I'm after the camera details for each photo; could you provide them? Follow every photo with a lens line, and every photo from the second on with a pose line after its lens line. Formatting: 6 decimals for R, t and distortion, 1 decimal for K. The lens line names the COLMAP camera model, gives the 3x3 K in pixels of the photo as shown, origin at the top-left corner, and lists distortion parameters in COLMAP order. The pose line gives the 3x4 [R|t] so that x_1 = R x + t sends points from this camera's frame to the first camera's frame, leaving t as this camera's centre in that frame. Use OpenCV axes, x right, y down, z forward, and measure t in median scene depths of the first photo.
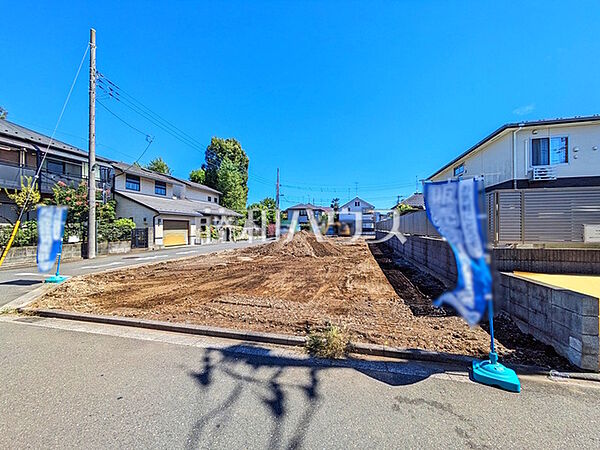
lens RADIAL K [[236.4, 0, 301.3], [0, 236.4, 225.5], [0, 0, 1]] dist [0.000188, 0.001116]
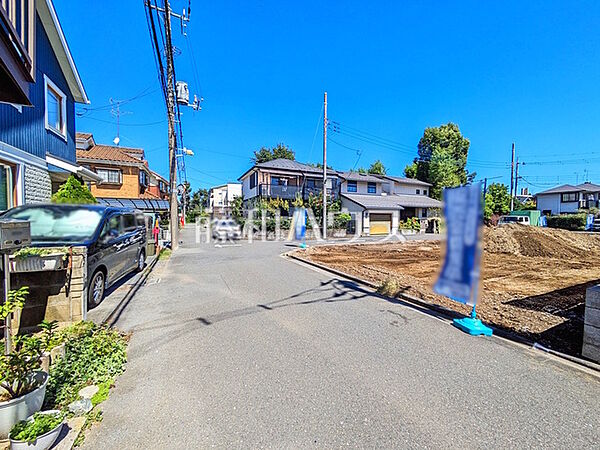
lens RADIAL K [[236.4, 0, 298.2], [0, 236.4, 225.9], [0, 0, 1]] dist [0.000188, 0.001116]
pose [[0.619936, 0.024210, -0.784279, 0.242235], [0.003359, 0.999433, 0.033507, -0.002032], [0.784645, -0.023407, 0.619503, -0.123966]]
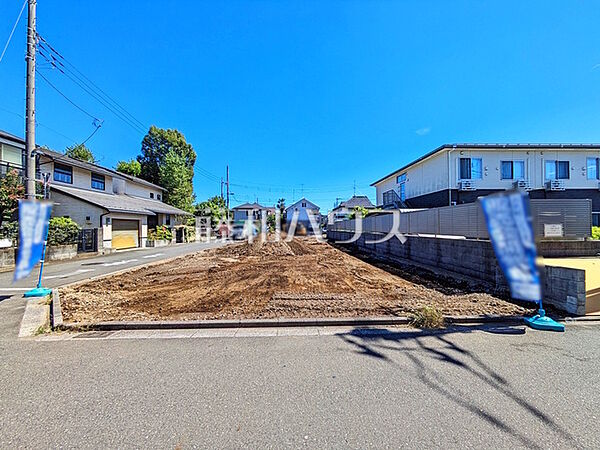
lens RADIAL K [[236.4, 0, 300.7], [0, 236.4, 225.0], [0, 0, 1]] dist [0.000188, 0.001116]
pose [[0.964315, -0.000249, 0.264757, -0.207918], [0.000763, 0.999998, -0.001838, -0.000002], [-0.264756, 0.001974, 0.964313, -0.010054]]
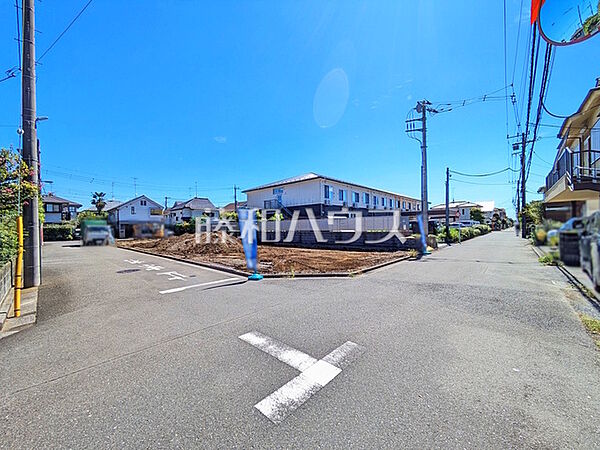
lens RADIAL K [[236.4, 0, 286.2], [0, 236.4, 224.8], [0, 0, 1]] dist [0.000188, 0.001116]
pose [[0.508064, -0.004030, 0.861310, -1.016901], [0.005177, 0.999985, 0.001625, -0.021721], [-0.861304, 0.003634, 0.508077, 0.241372]]
